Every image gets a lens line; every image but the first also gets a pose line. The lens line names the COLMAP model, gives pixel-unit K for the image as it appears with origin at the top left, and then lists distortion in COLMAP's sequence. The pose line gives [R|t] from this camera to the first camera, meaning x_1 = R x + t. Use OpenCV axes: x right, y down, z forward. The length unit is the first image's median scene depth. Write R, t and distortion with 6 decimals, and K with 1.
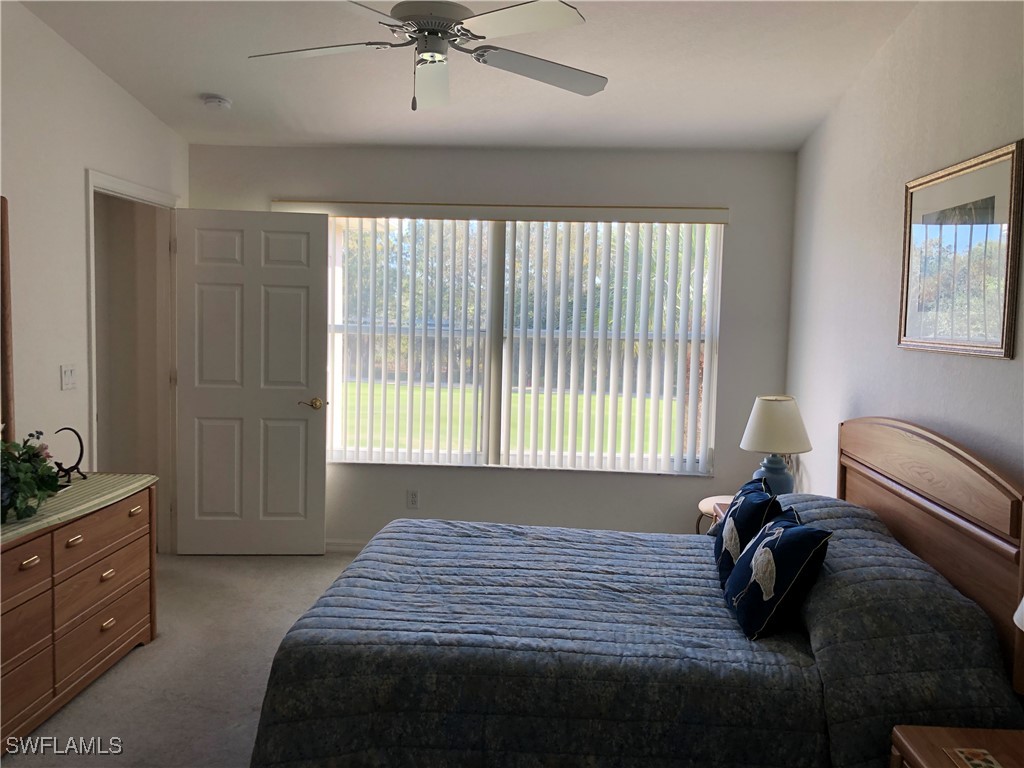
lens RADIAL K [[834.8, 0, 509.8], [0, 834.8, 381.2], [0, 0, 1]] dist [0.034539, -0.024238]
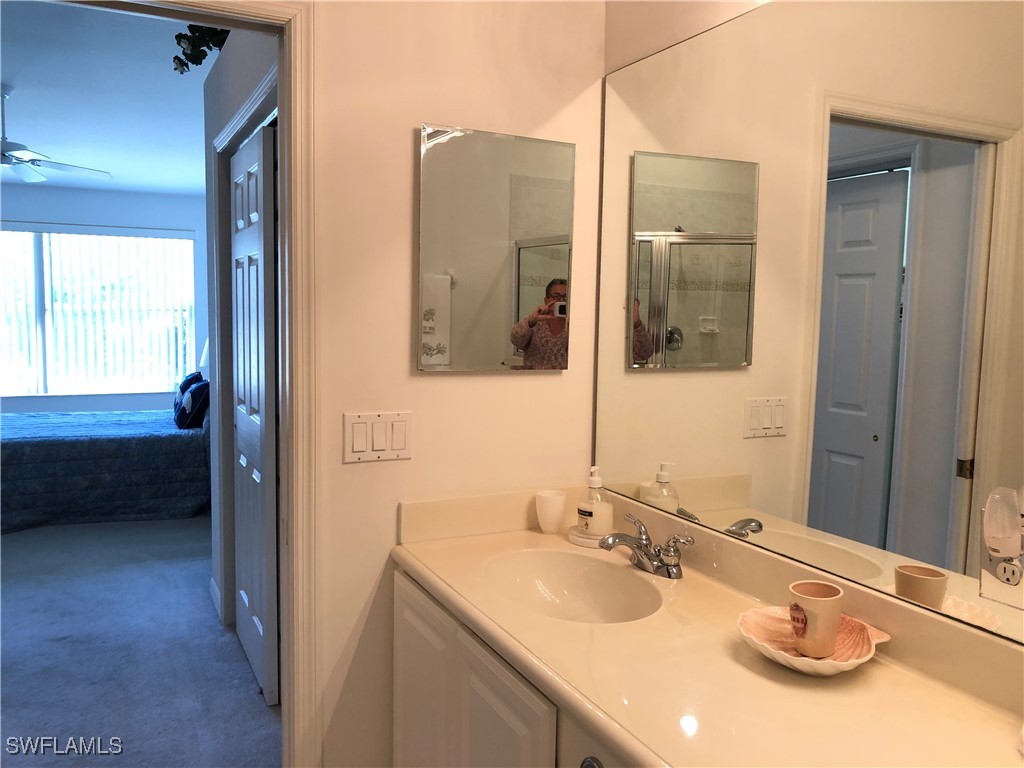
lens RADIAL K [[834.8, 0, 510.6], [0, 834.8, 387.1], [0, 0, 1]] dist [0.034539, -0.024238]
pose [[0.870613, -0.050472, 0.489373, -0.061261], [0.039766, 0.998688, 0.032255, 0.160793], [-0.490359, -0.008622, 0.871478, -1.647786]]
